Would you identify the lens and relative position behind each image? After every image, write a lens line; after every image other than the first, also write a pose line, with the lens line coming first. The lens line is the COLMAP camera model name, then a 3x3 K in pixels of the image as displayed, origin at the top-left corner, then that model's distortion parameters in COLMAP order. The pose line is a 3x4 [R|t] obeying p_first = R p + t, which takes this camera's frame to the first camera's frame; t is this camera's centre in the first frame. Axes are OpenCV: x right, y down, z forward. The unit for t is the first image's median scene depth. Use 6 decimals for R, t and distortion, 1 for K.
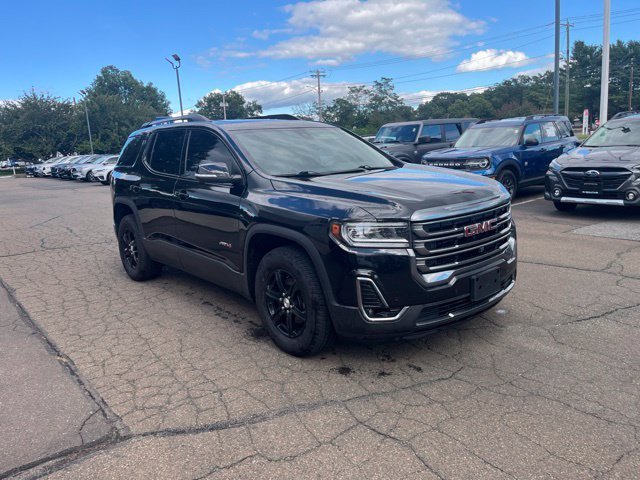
lens RADIAL K [[483.0, 0, 318.6], [0, 483.0, 240.3], [0, 0, 1]] dist [0.081254, -0.104091]
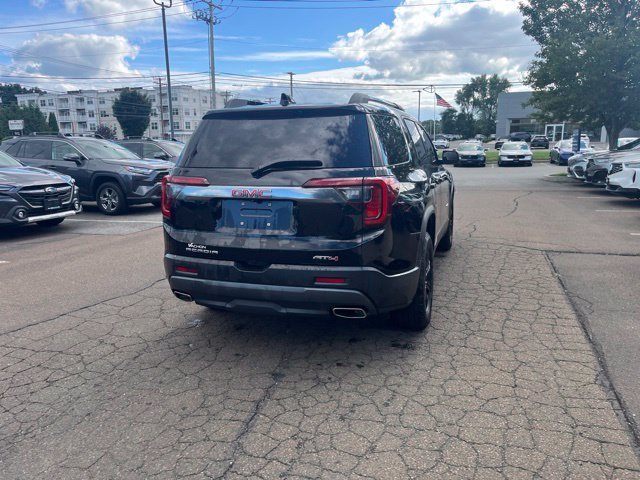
lens RADIAL K [[483.0, 0, 318.6], [0, 483.0, 240.3], [0, 0, 1]] dist [0.081254, -0.104091]
pose [[-0.515511, -0.109130, 0.849906, -1.260322], [0.210136, 0.945469, 0.248859, -0.340733], [-0.830718, 0.306885, -0.464467, 2.035293]]
